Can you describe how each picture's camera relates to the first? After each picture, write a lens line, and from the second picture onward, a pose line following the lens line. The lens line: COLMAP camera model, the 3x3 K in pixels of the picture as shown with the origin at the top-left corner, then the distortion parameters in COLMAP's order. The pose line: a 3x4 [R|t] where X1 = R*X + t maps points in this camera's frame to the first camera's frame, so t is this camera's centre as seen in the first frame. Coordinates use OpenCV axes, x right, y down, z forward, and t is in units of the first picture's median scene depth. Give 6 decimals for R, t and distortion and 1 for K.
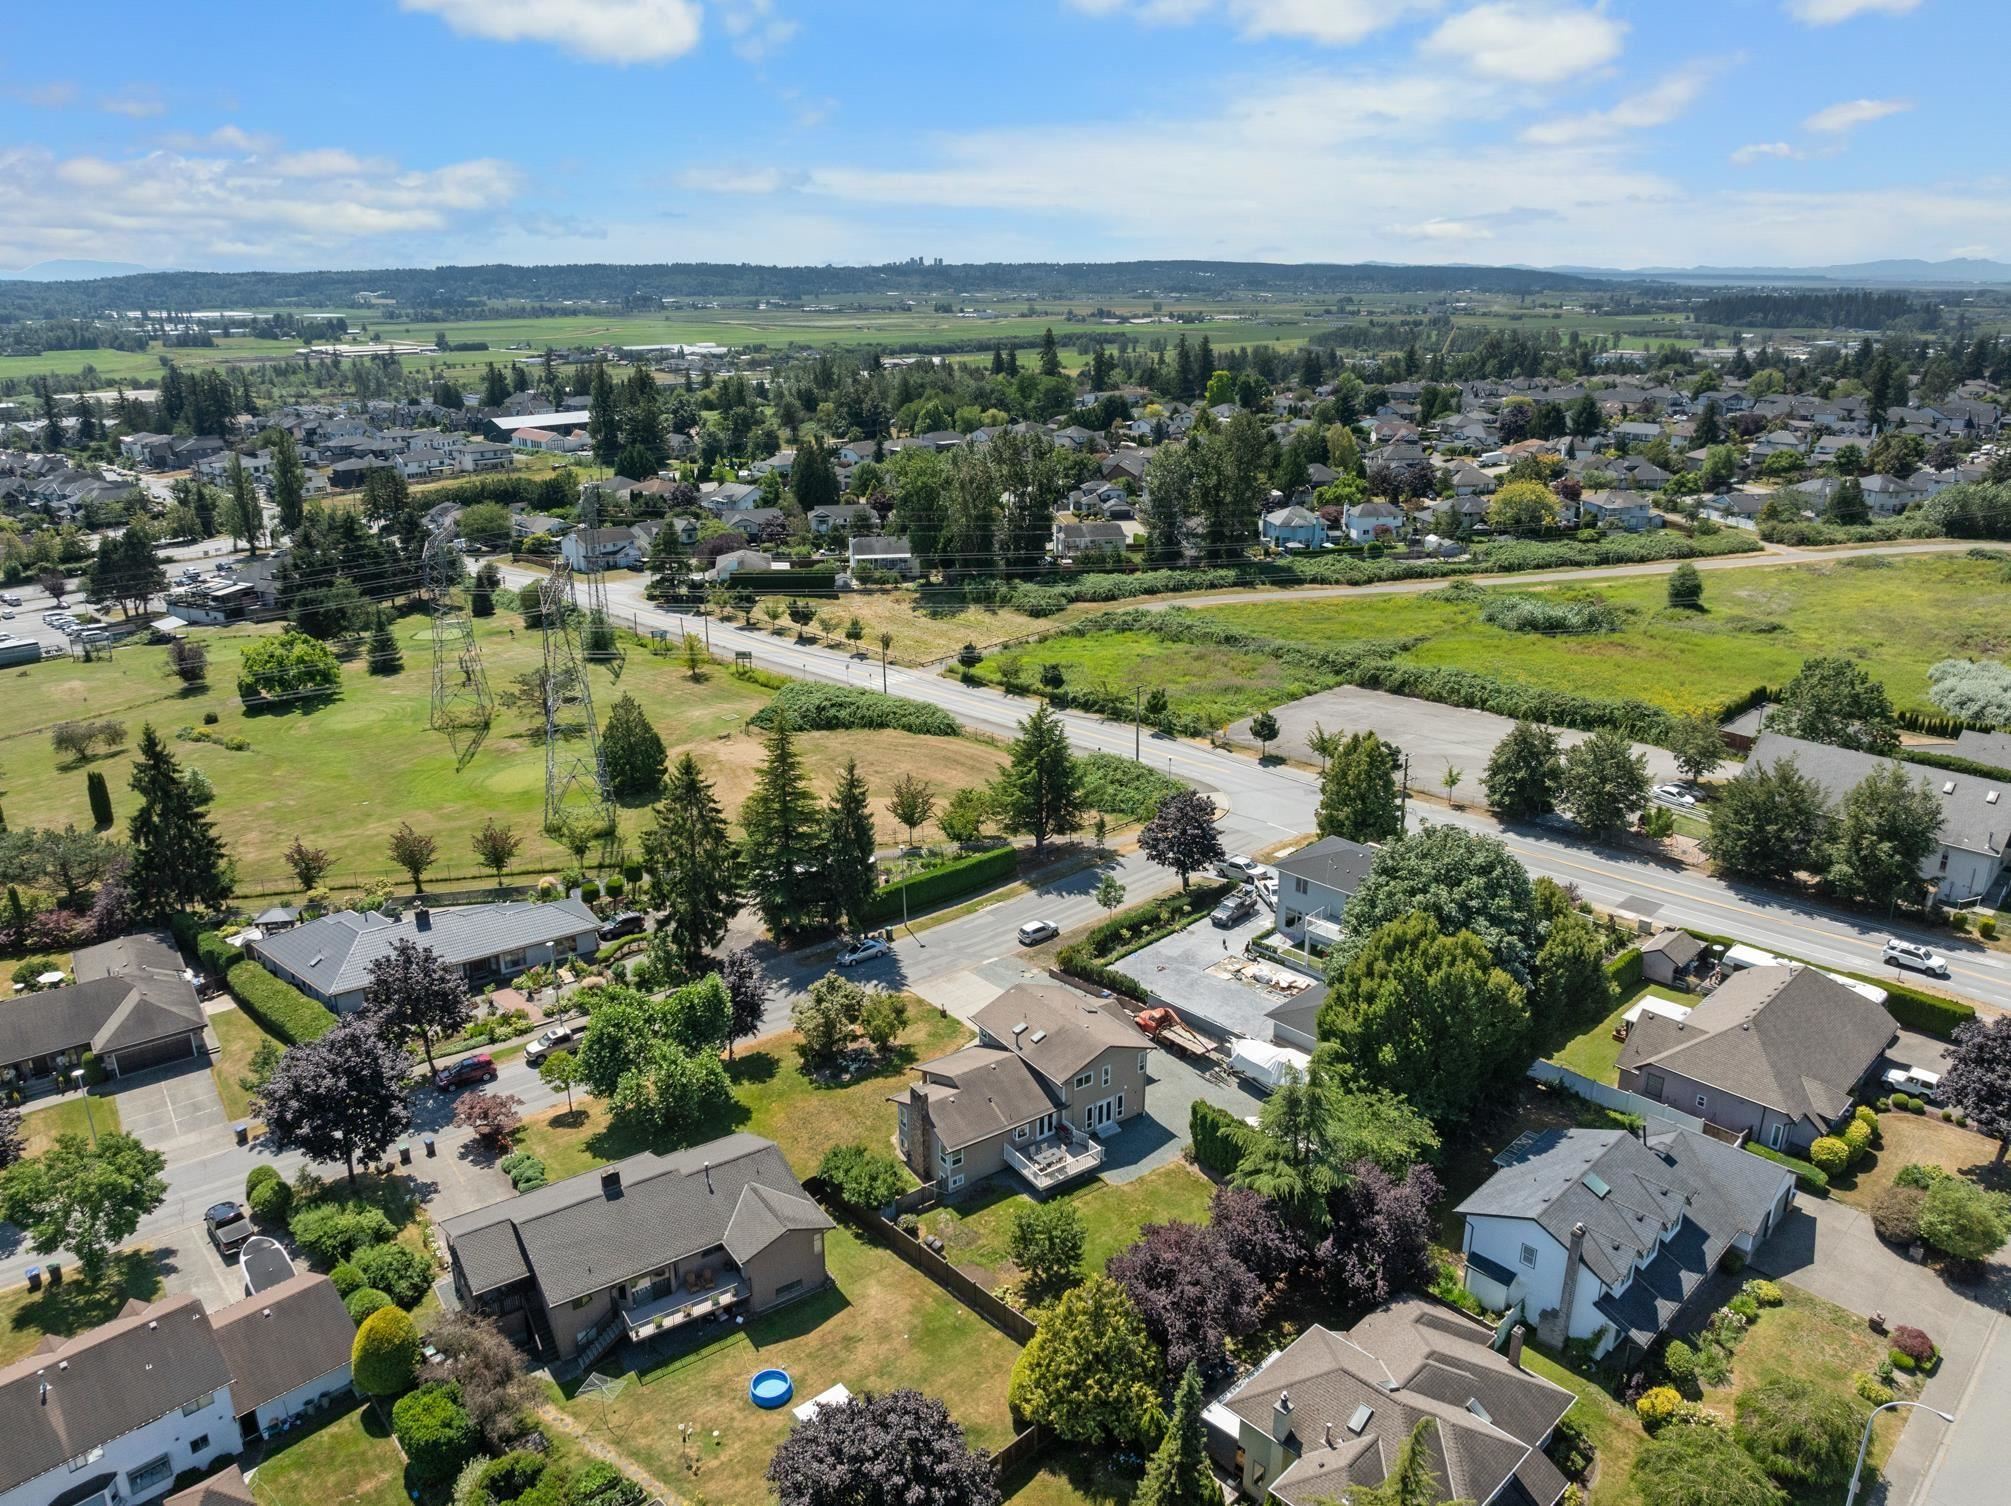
lens RADIAL K [[1471.9, 0, 1005.5], [0, 1471.9, 753.0], [0, 0, 1]] dist [-0.005401, -0.000727]
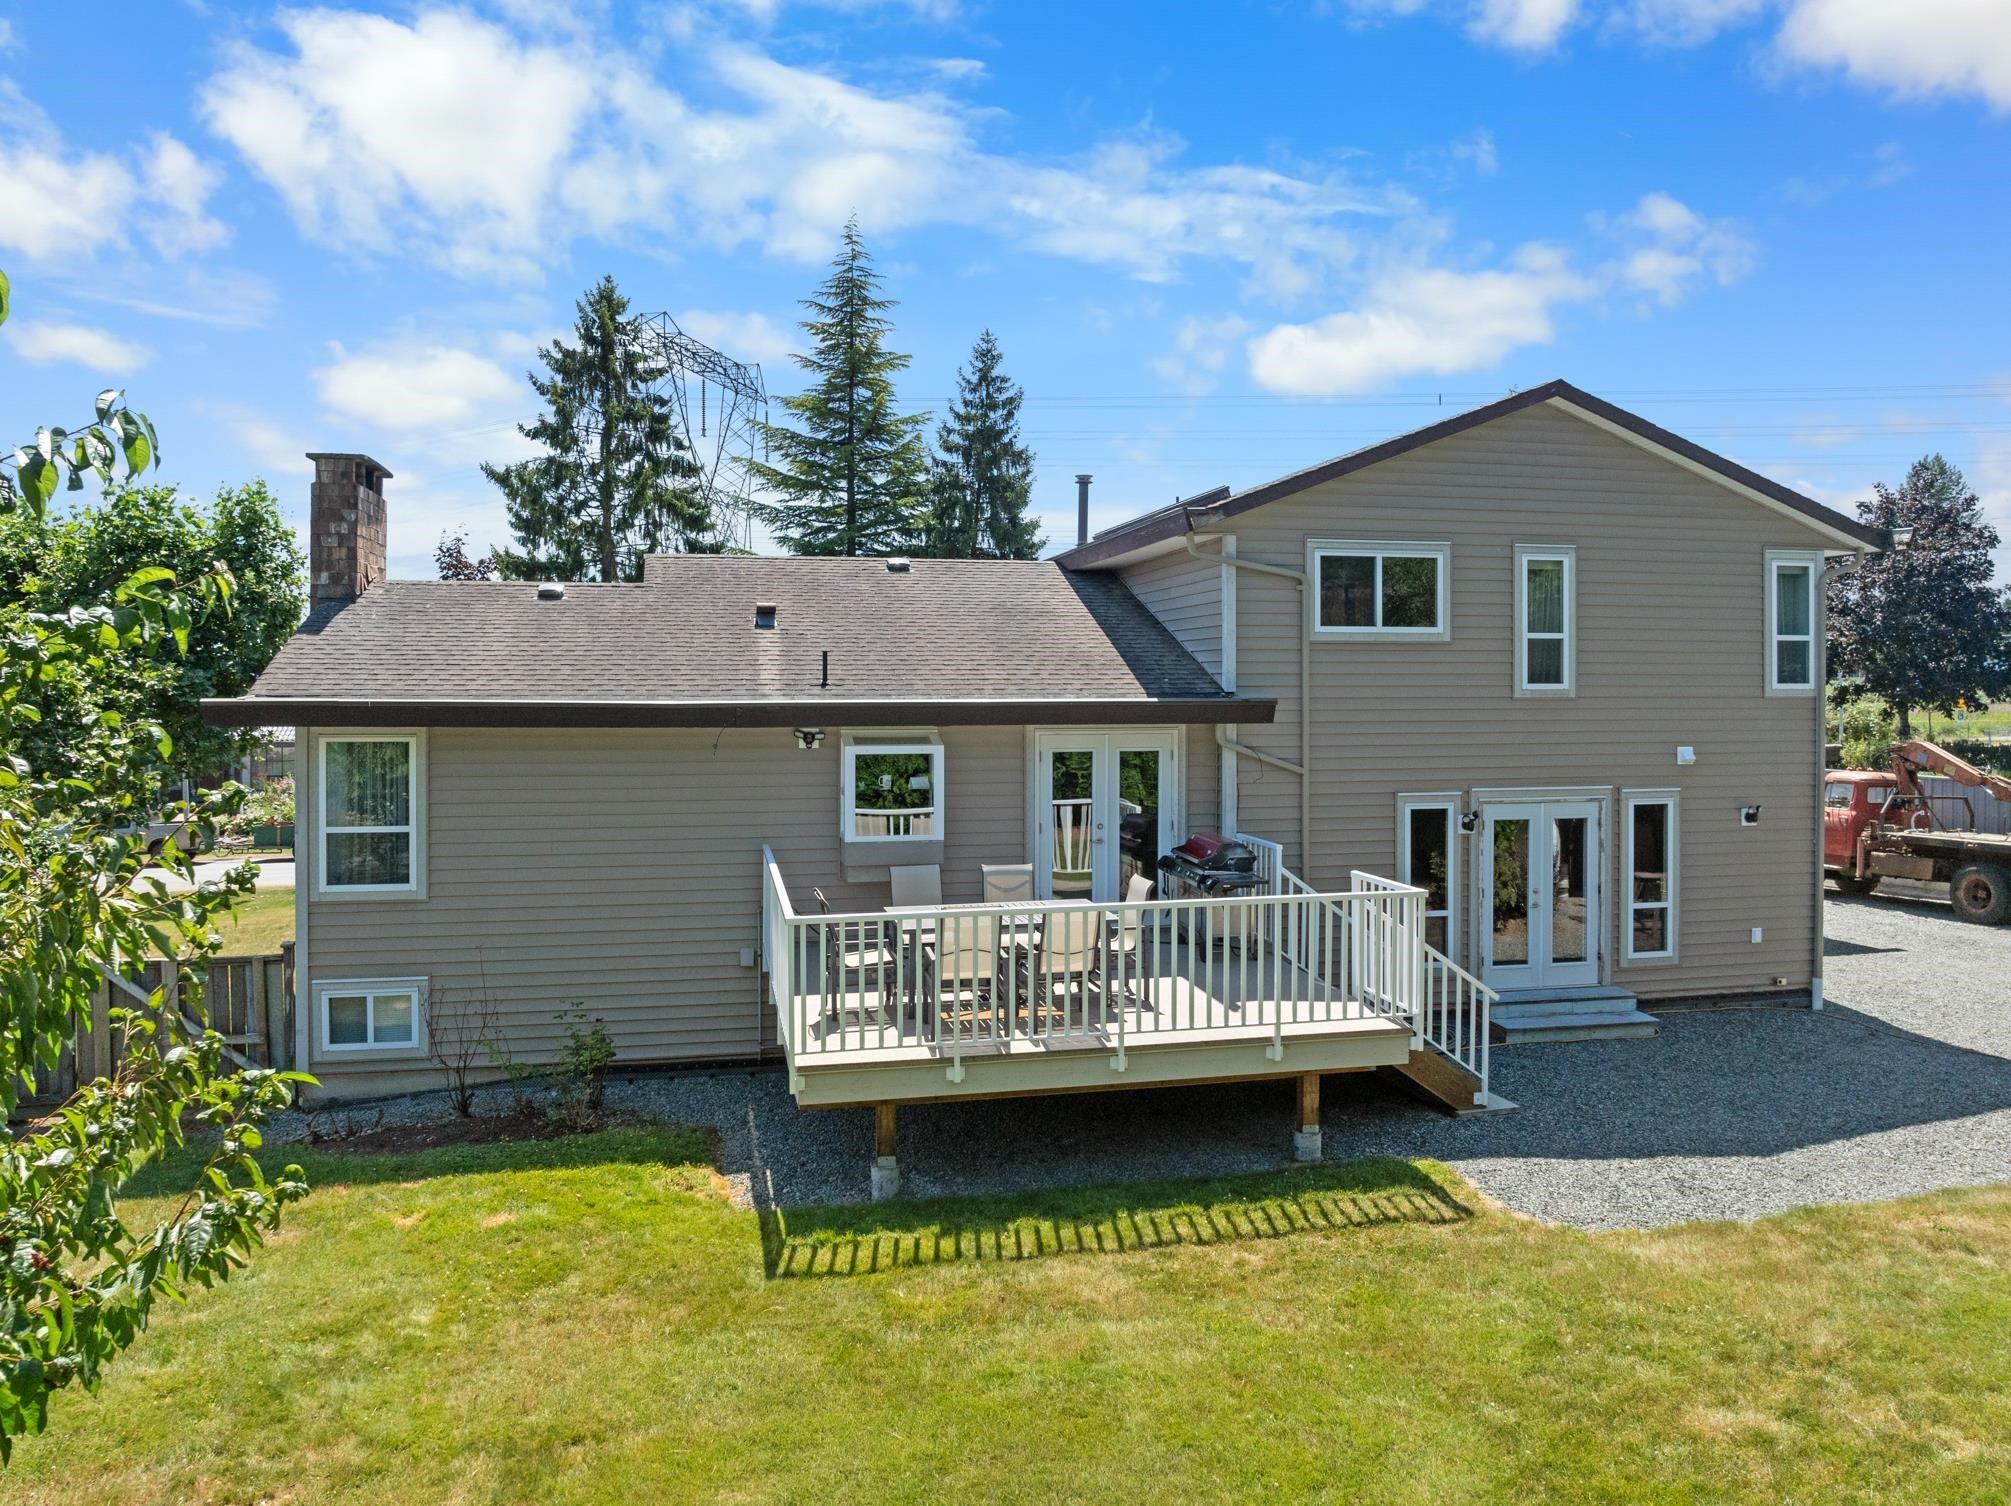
lens RADIAL K [[1416.5, 0, 1003.2], [0, 1416.5, 697.1], [0, 0, 1]] dist [-0.045946, 0.000606]
pose [[0.918493, -0.004507, -0.395411, 0.067547], [-0.121954, 0.947965, -0.294091, 0.252392], [0.376161, 0.318343, 0.870150, 0.767643]]
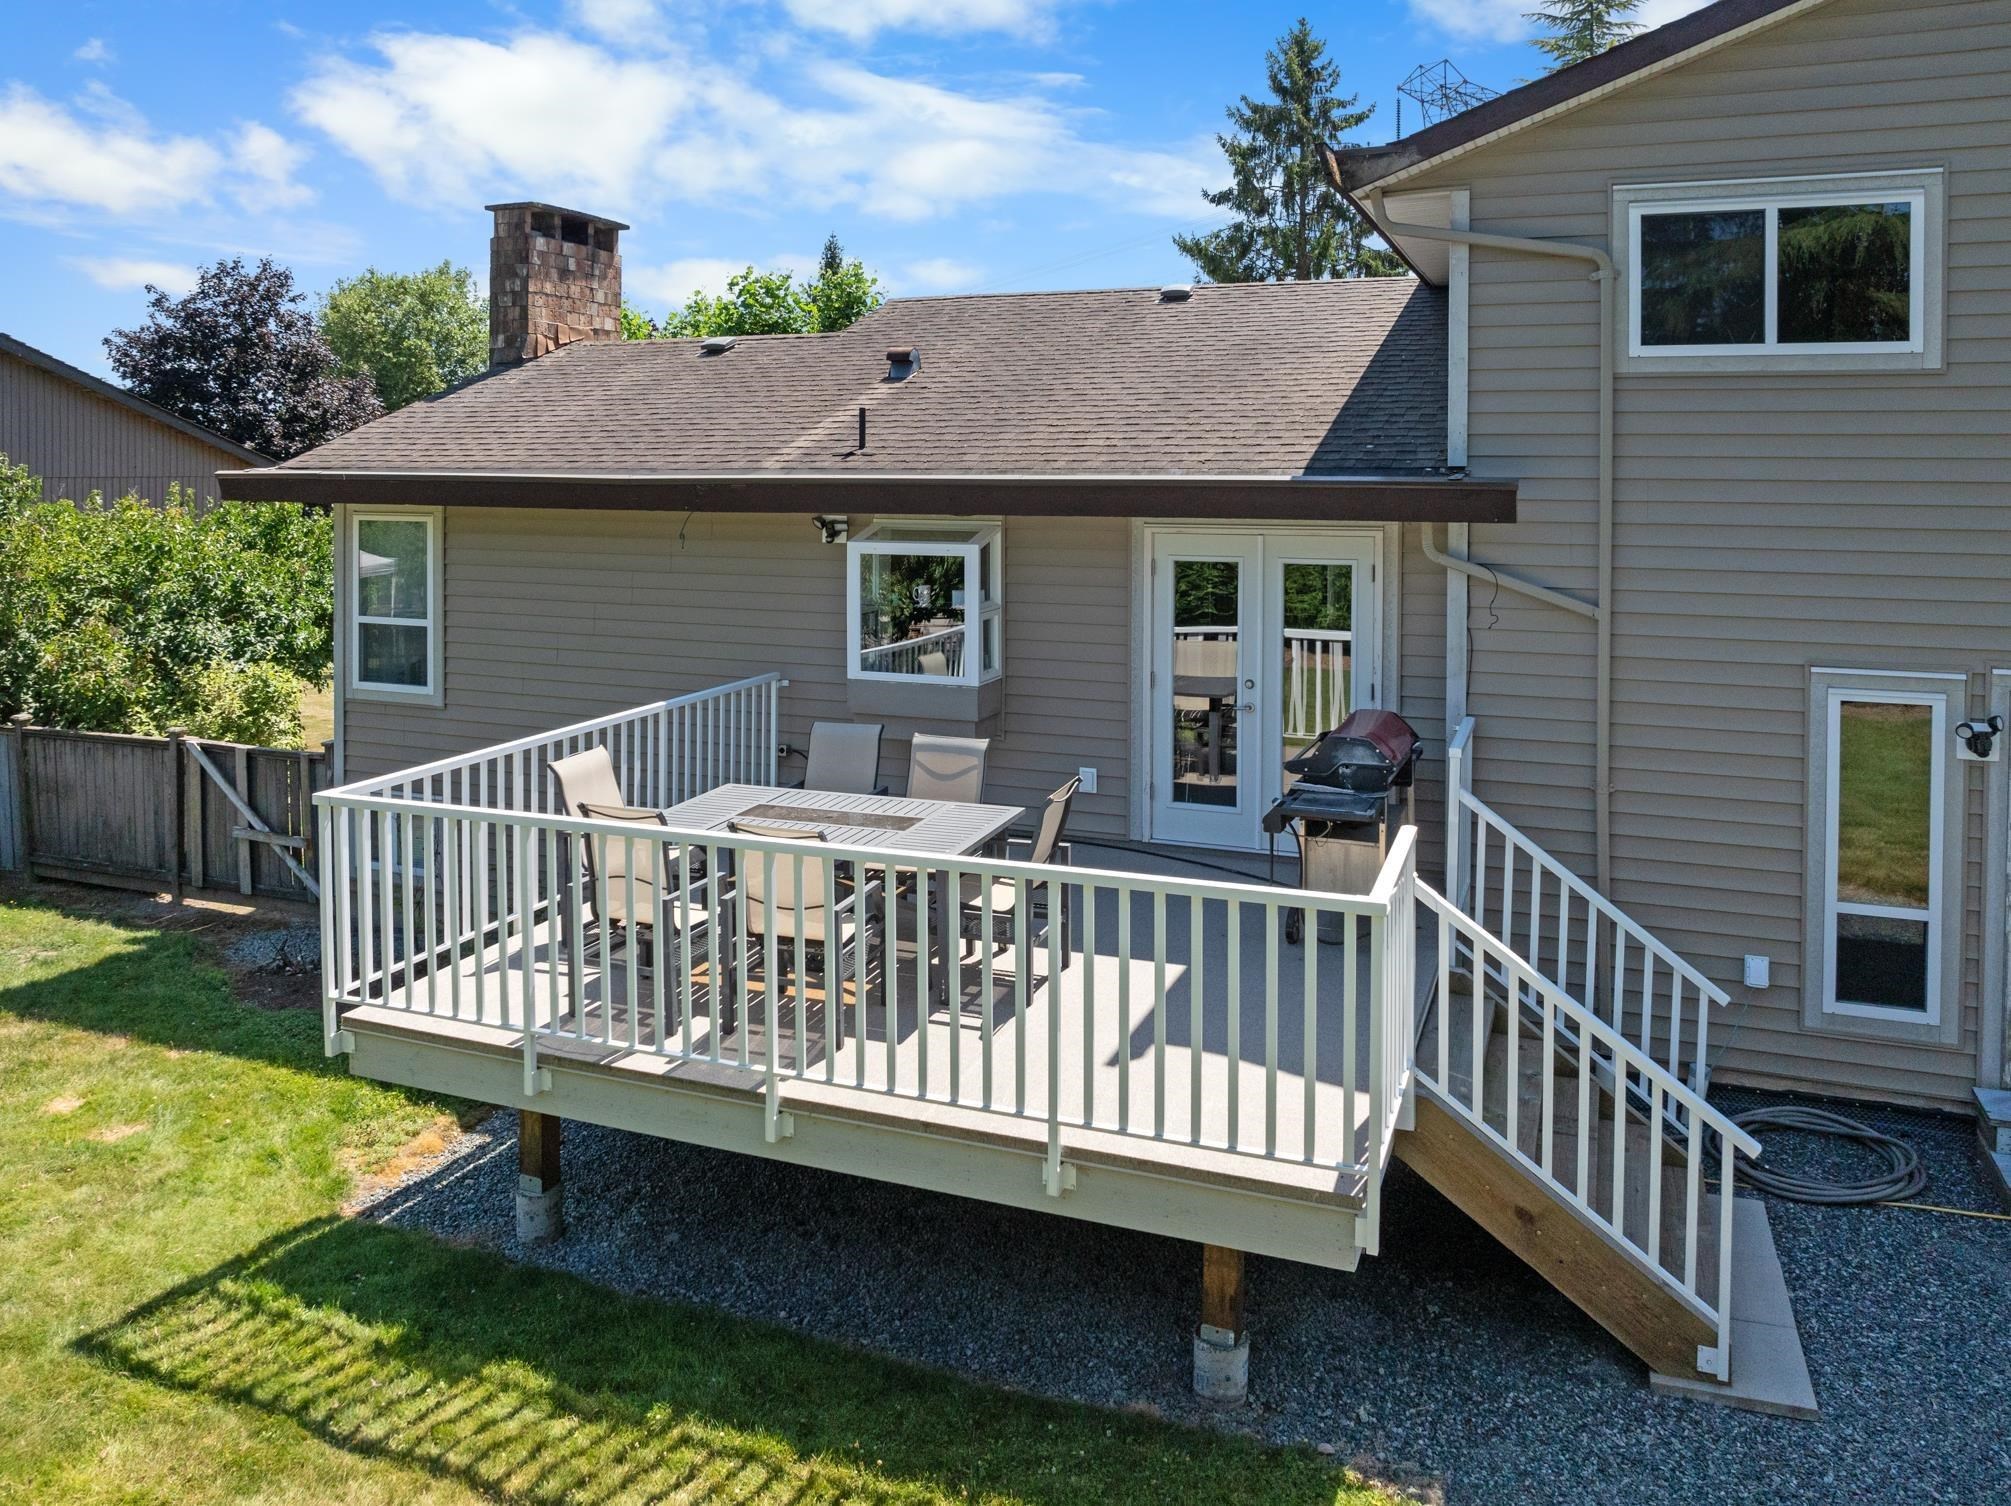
lens RADIAL K [[1487.6, 0, 1001.8], [0, 1487.6, 471.2], [0, 0, 1]] dist [-0.046914, 0.008474]
pose [[0.547548, -0.005837, -0.836754, 0.085876], [-0.272585, 0.944186, -0.184958, 0.233635], [0.791131, 0.329360, 0.515397, 0.825327]]
